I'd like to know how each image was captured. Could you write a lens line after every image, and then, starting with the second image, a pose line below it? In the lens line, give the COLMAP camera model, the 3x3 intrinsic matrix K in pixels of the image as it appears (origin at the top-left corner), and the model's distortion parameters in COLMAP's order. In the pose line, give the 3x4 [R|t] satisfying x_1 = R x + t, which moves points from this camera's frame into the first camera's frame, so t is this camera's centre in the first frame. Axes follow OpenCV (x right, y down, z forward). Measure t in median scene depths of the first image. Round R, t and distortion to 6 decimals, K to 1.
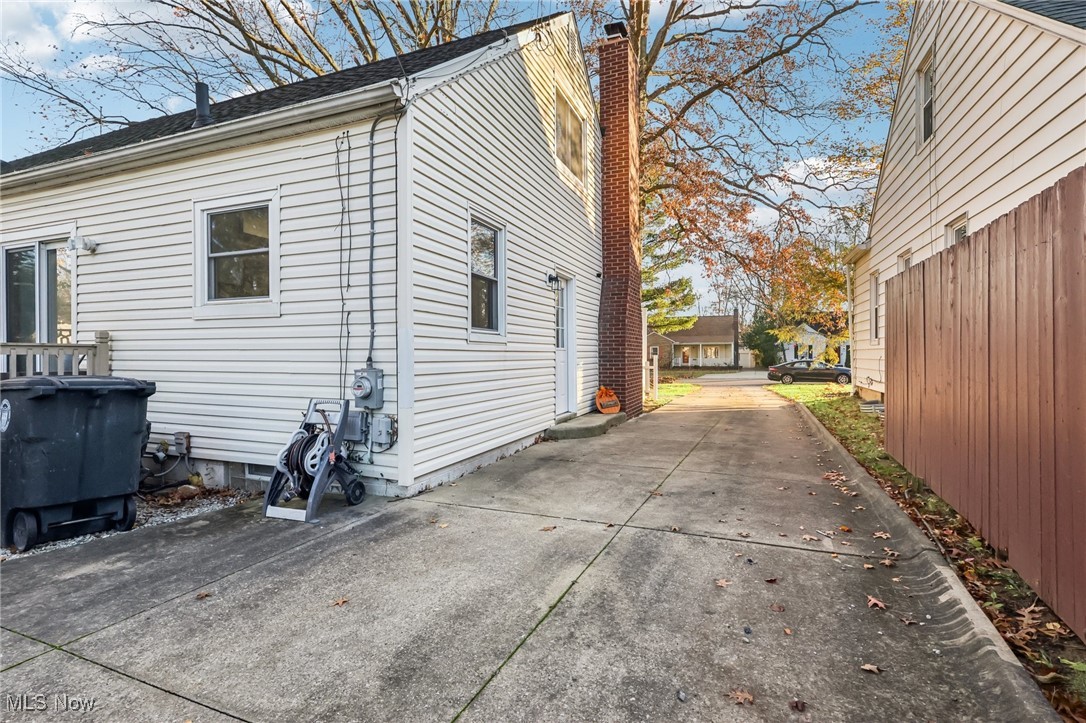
lens RADIAL K [[503.9, 0, 545.0], [0, 503.9, 356.4], [0, 0, 1]] dist [-0.009893, 0.001095]
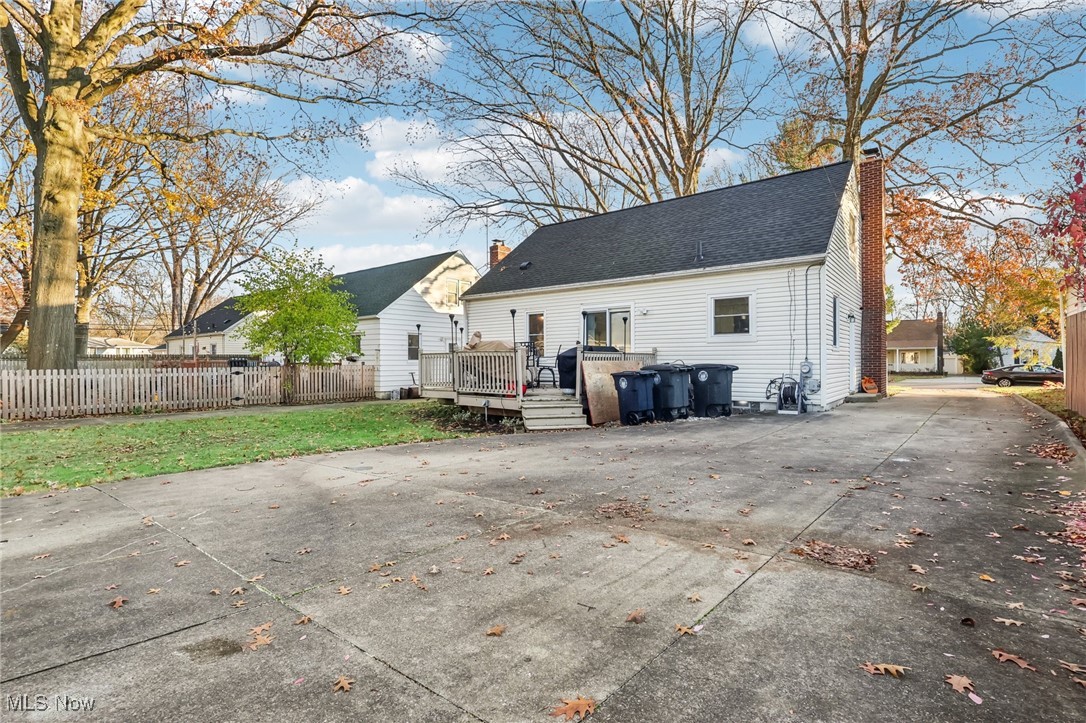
lens RADIAL K [[503.9, 0, 540.4], [0, 503.9, 365.0], [0, 0, 1]] dist [-0.009893, 0.001095]
pose [[0.955036, 0.000583, -0.296489, -0.209435], [0.000603, 0.999992, 0.003907, 0.007093], [0.296489, -0.003910, 0.955028, -0.441659]]
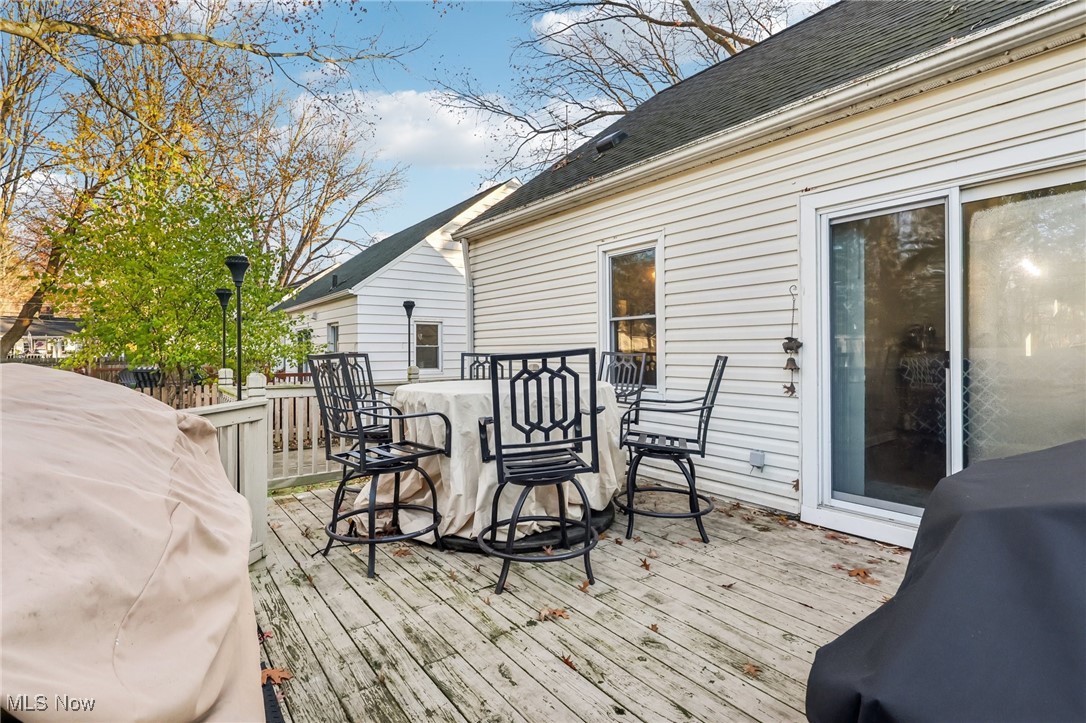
lens RADIAL K [[503.9, 0, 550.3], [0, 503.9, 357.6], [0, 0, 1]] dist [-0.009893, 0.001095]
pose [[0.863152, -0.004564, -0.504923, -0.368319], [0.015116, 0.999745, 0.016803, -0.022980], [0.504718, -0.022136, 0.863001, 0.109743]]
